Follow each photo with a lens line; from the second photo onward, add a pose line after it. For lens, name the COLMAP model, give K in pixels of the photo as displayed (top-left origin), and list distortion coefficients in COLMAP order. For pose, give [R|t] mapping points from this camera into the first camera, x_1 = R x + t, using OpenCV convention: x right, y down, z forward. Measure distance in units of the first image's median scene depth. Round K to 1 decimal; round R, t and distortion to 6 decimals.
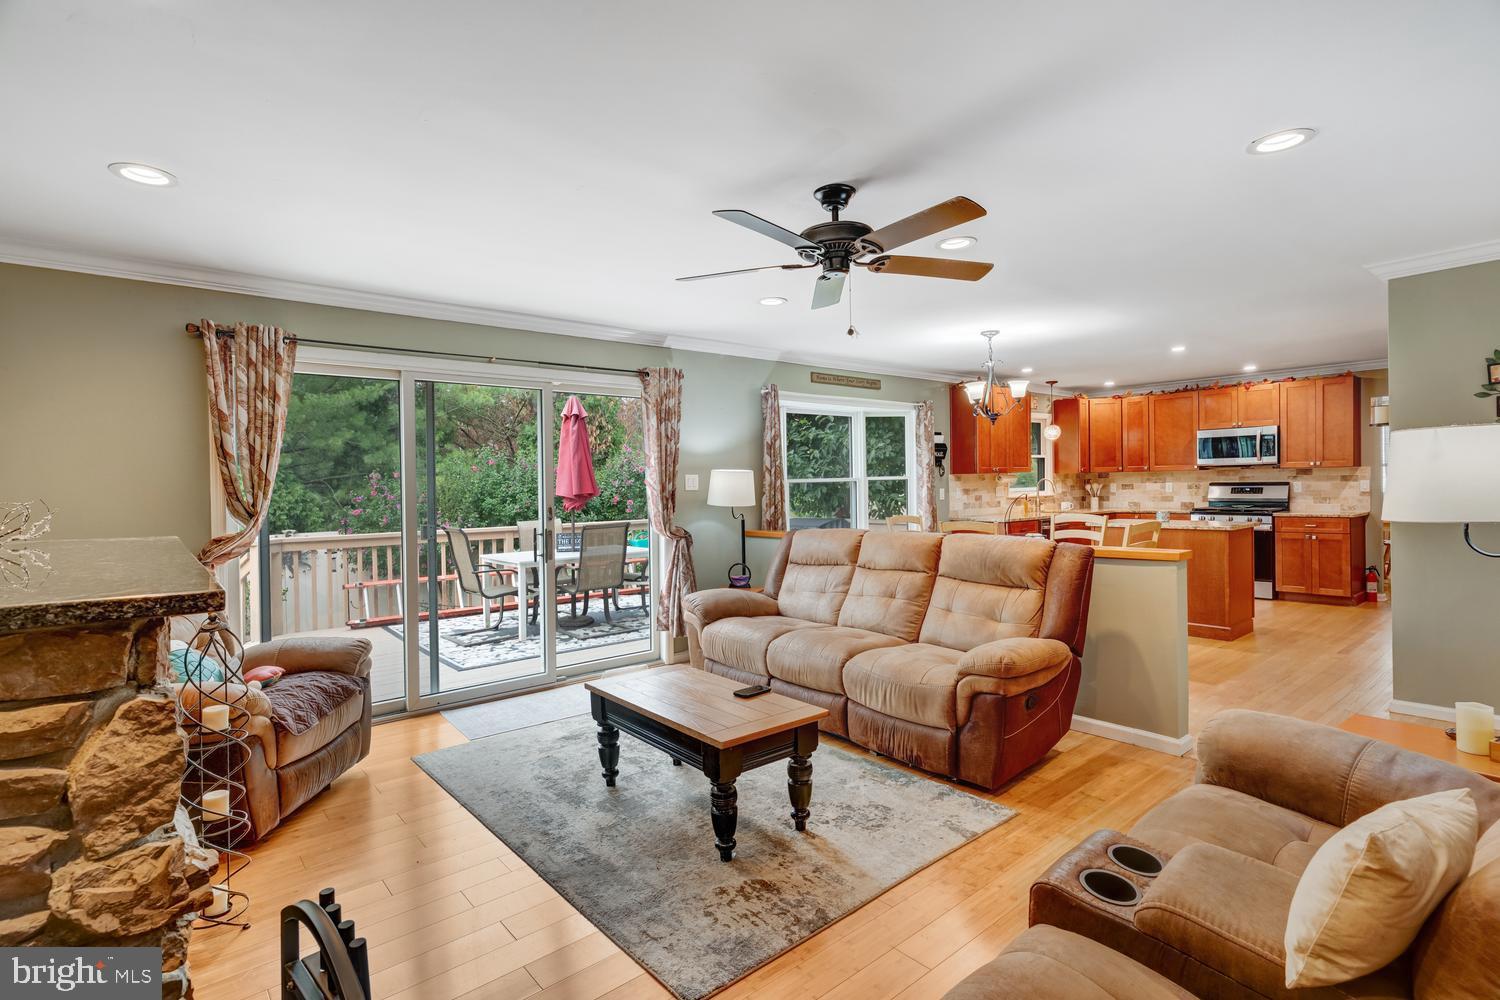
lens RADIAL K [[720.6, 0, 746.9], [0, 720.6, 491.0], [0, 0, 1]] dist [-0.000547, 0.000662]
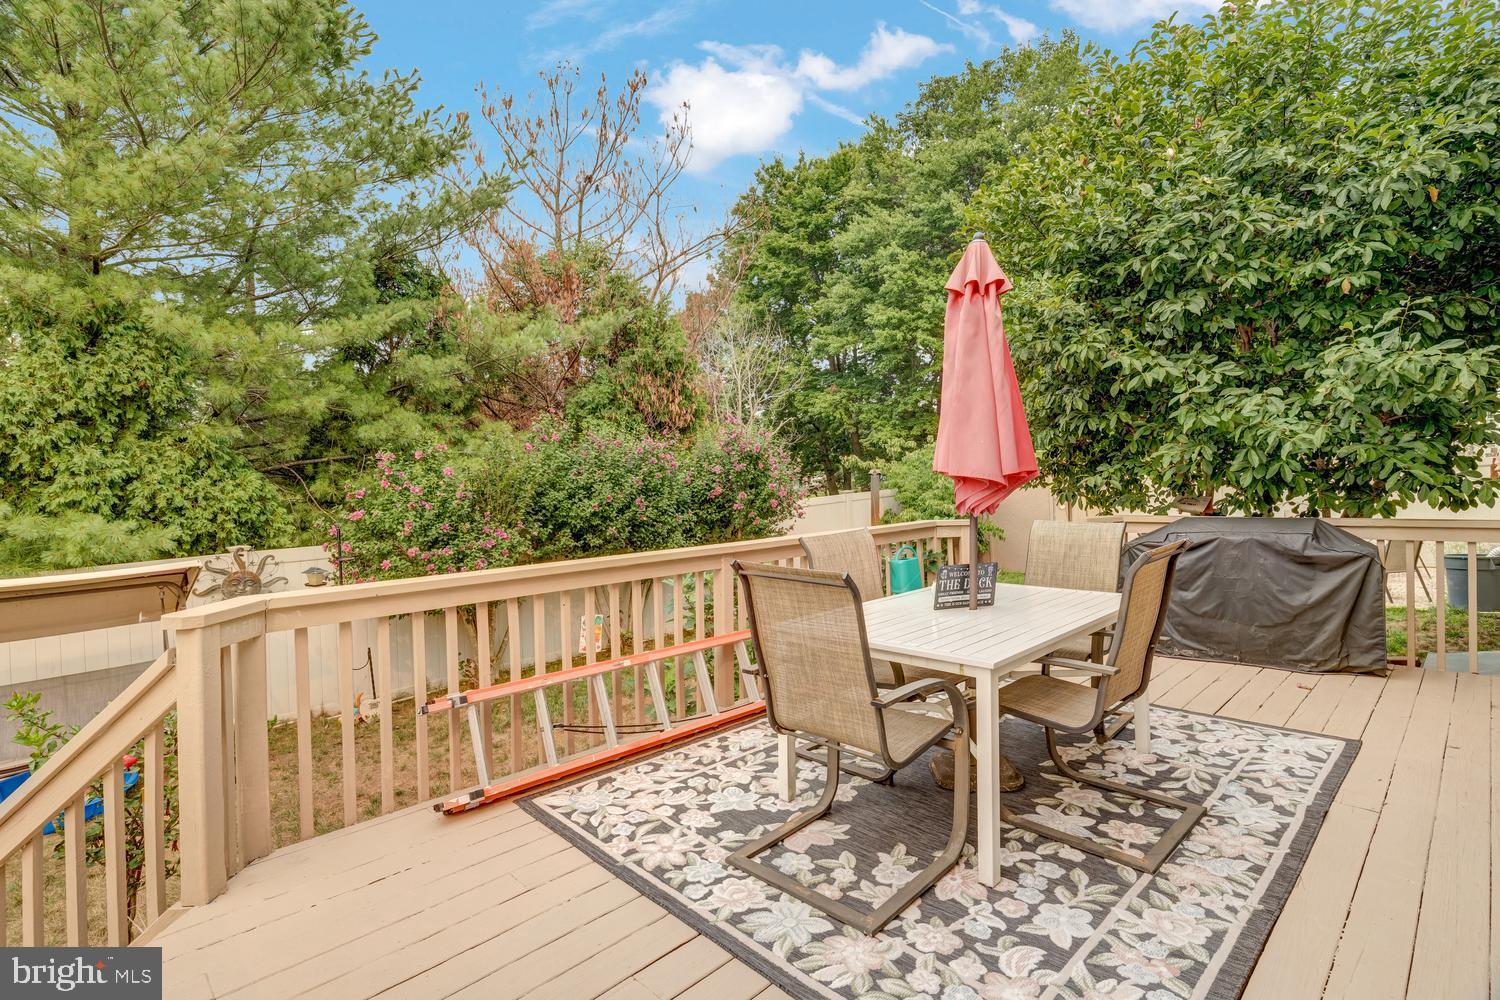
lens RADIAL K [[720.6, 0, 746.9], [0, 720.6, 491.0], [0, 0, 1]] dist [-0.000547, 0.000662]
pose [[0.997509, -0.010452, 0.069755, -0.231527], [0.009739, 0.999897, 0.010561, 0.004811], [-0.069859, -0.009855, 0.997508, 0.335671]]
